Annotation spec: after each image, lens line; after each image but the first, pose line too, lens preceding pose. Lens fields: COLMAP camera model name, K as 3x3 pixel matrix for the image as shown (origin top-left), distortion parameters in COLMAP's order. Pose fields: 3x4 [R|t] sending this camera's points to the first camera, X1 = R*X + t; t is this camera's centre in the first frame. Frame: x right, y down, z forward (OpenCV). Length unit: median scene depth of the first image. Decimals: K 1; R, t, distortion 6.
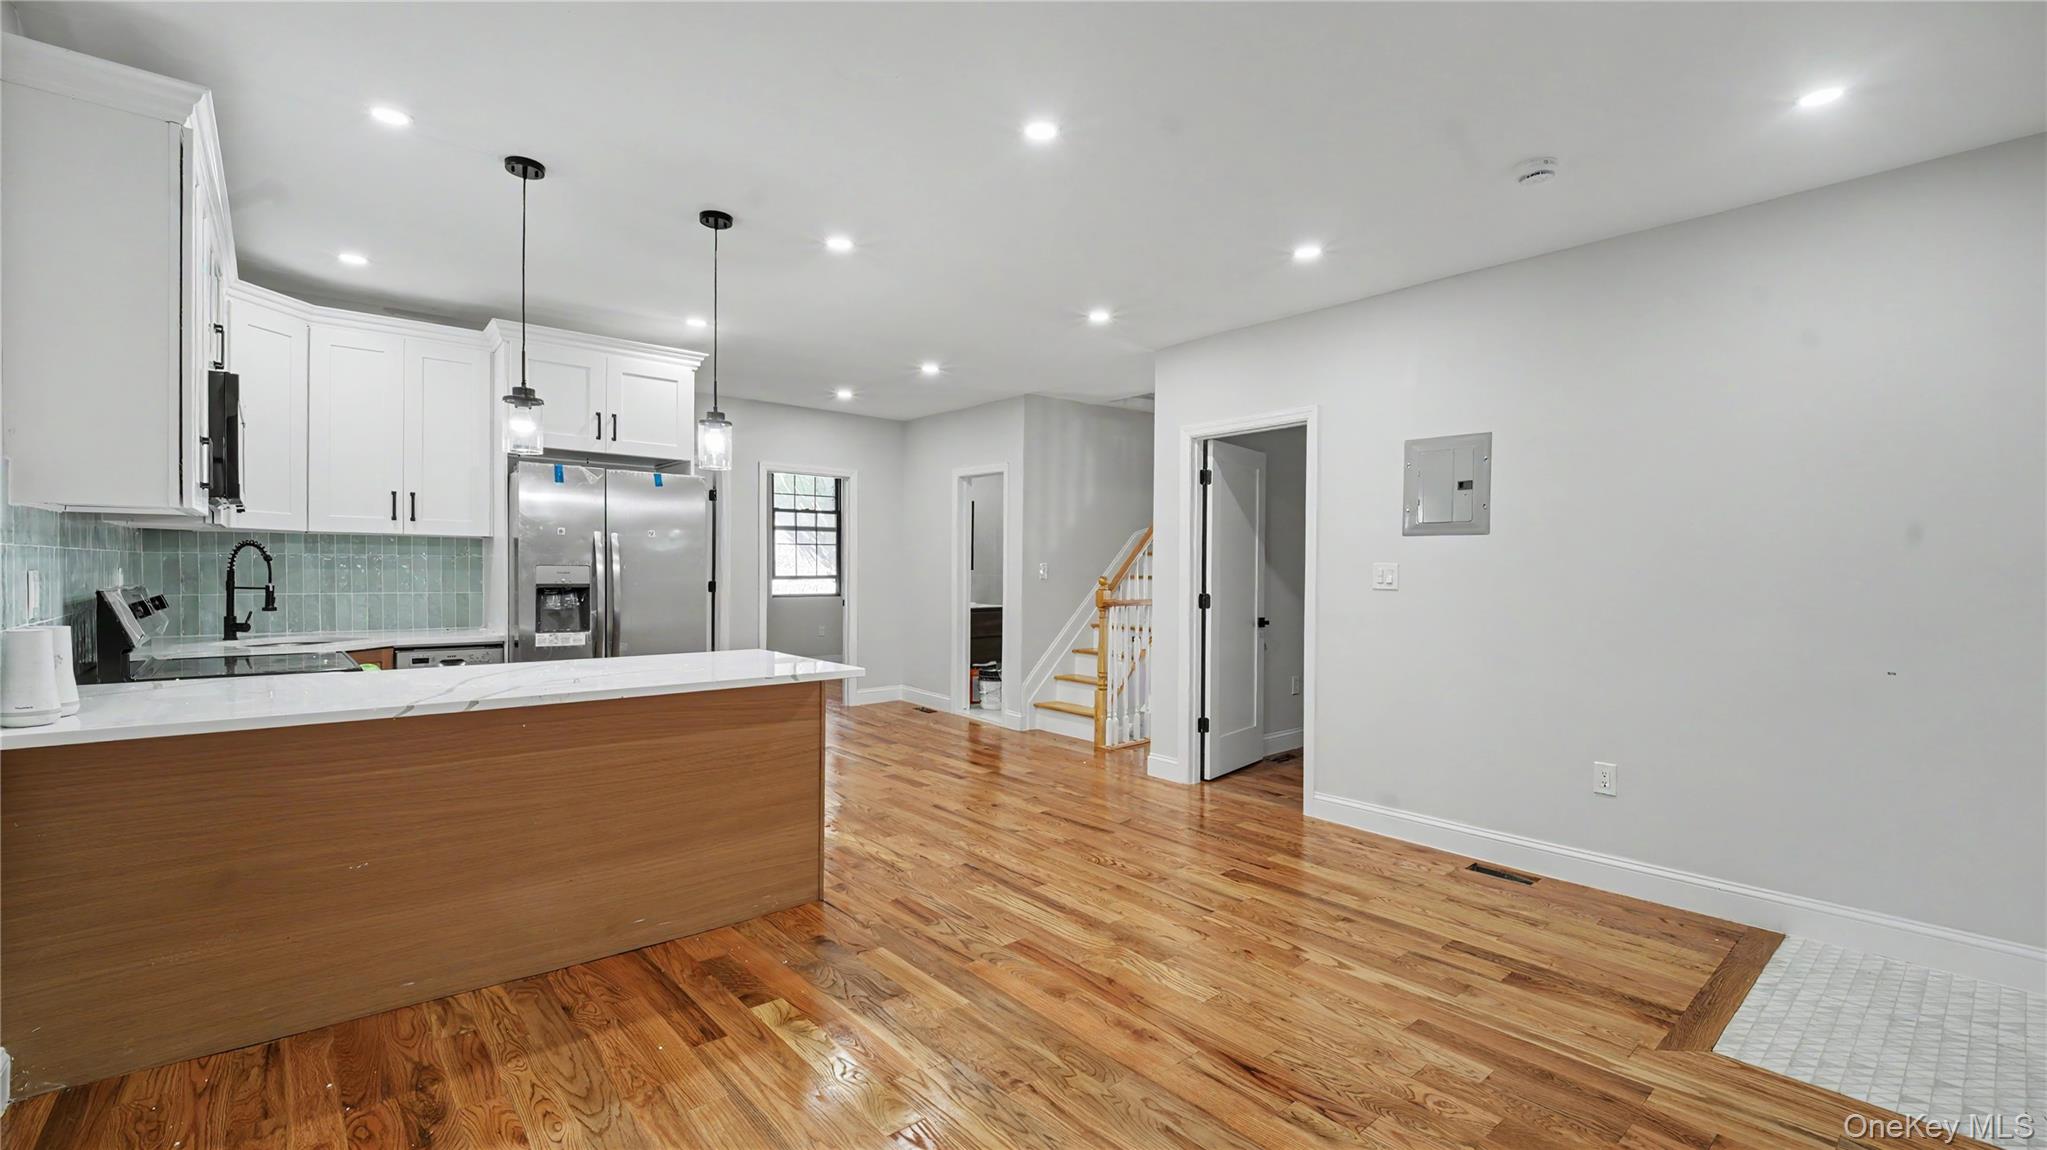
lens RADIAL K [[860.2, 0, 1023.5], [0, 860.2, 575.0], [0, 0, 1]] dist [-0.003351, -0.000153]
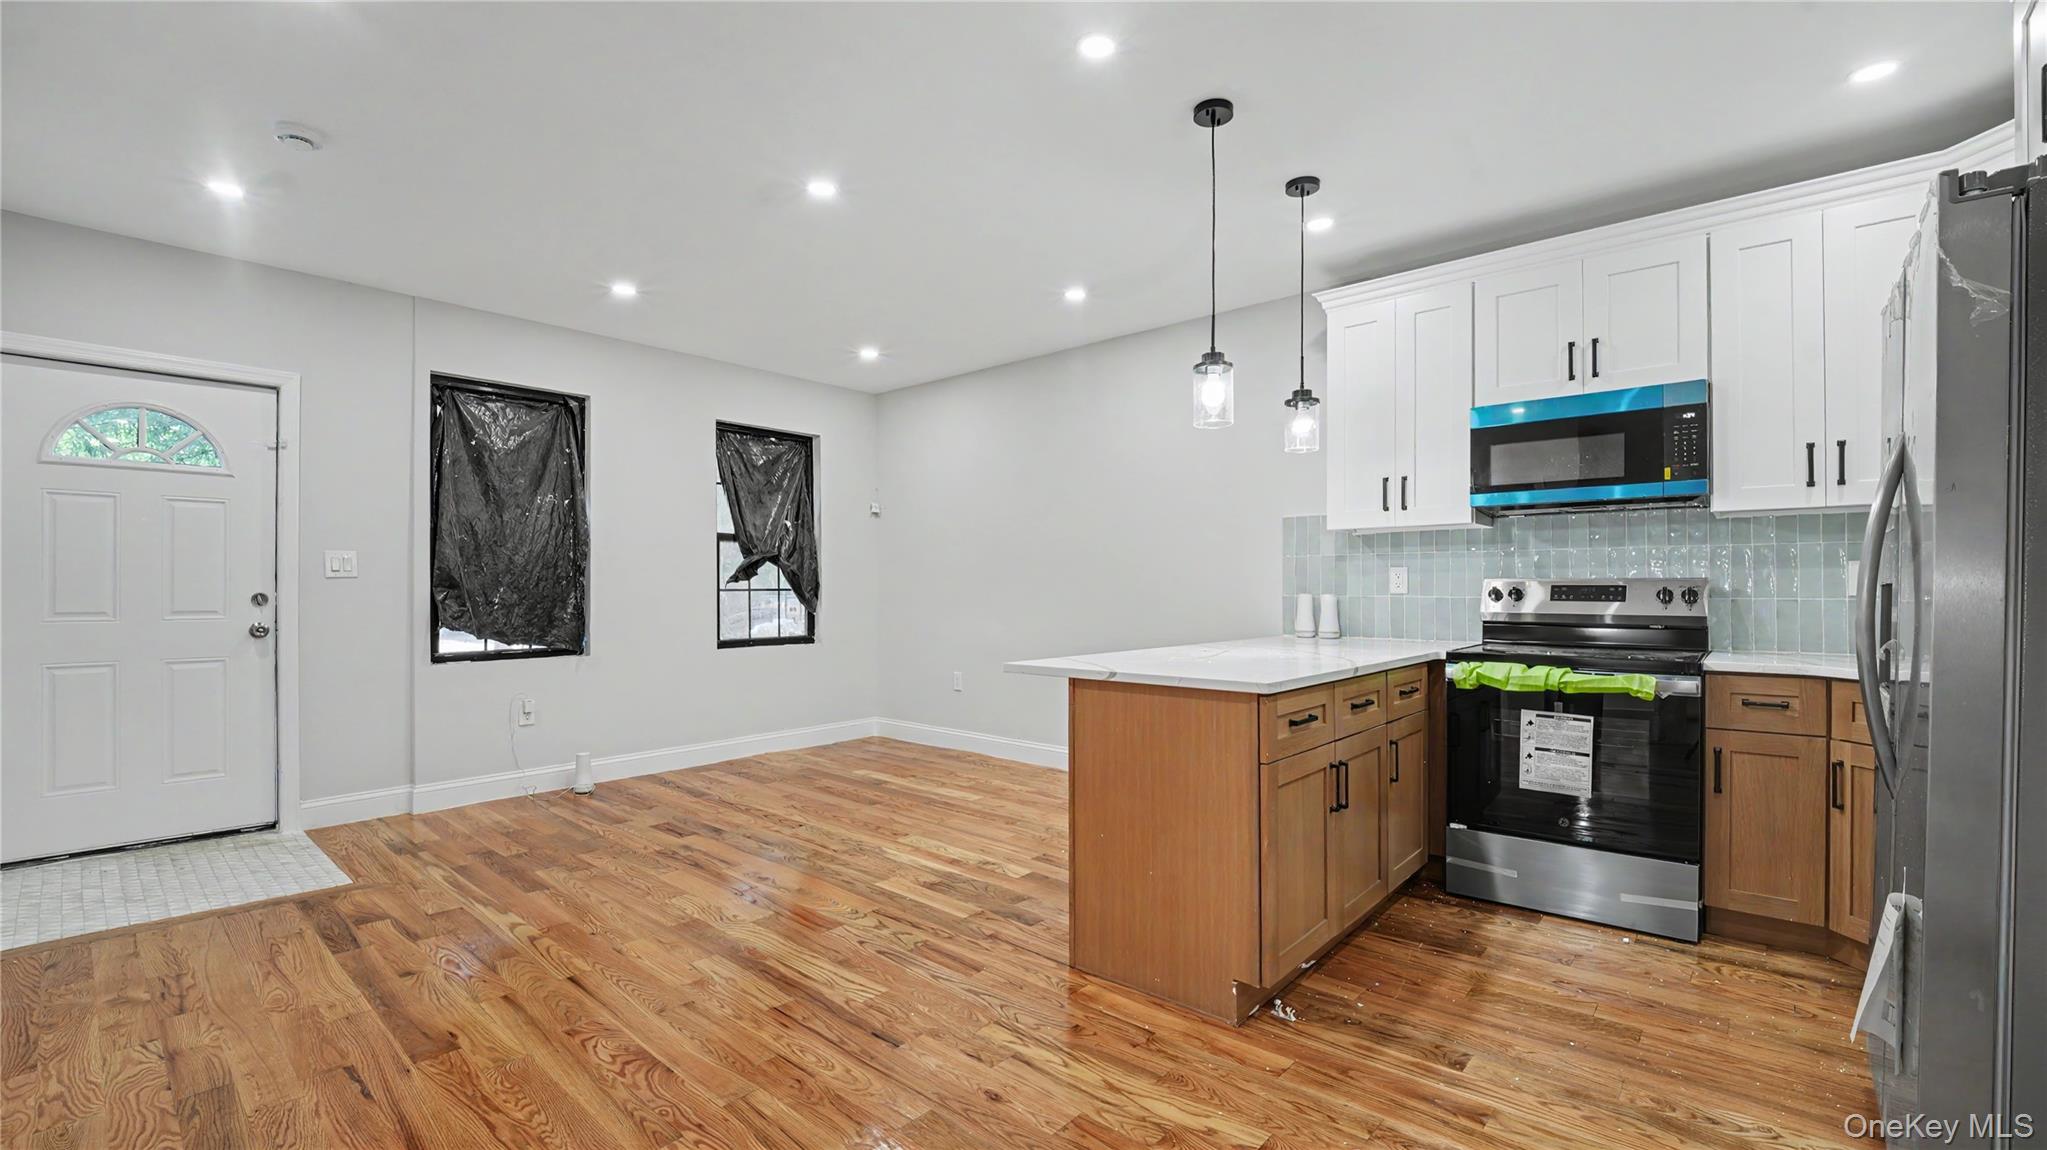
lens RADIAL K [[860.2, 0, 1023.5], [0, 860.2, 575.0], [0, 0, 1]] dist [-0.003351, -0.000153]
pose [[-0.990390, -0.006266, -0.138158, -0.096292], [-0.004909, 0.999936, -0.010159, 0.035596], [0.138213, -0.009383, -0.990358, 2.158692]]
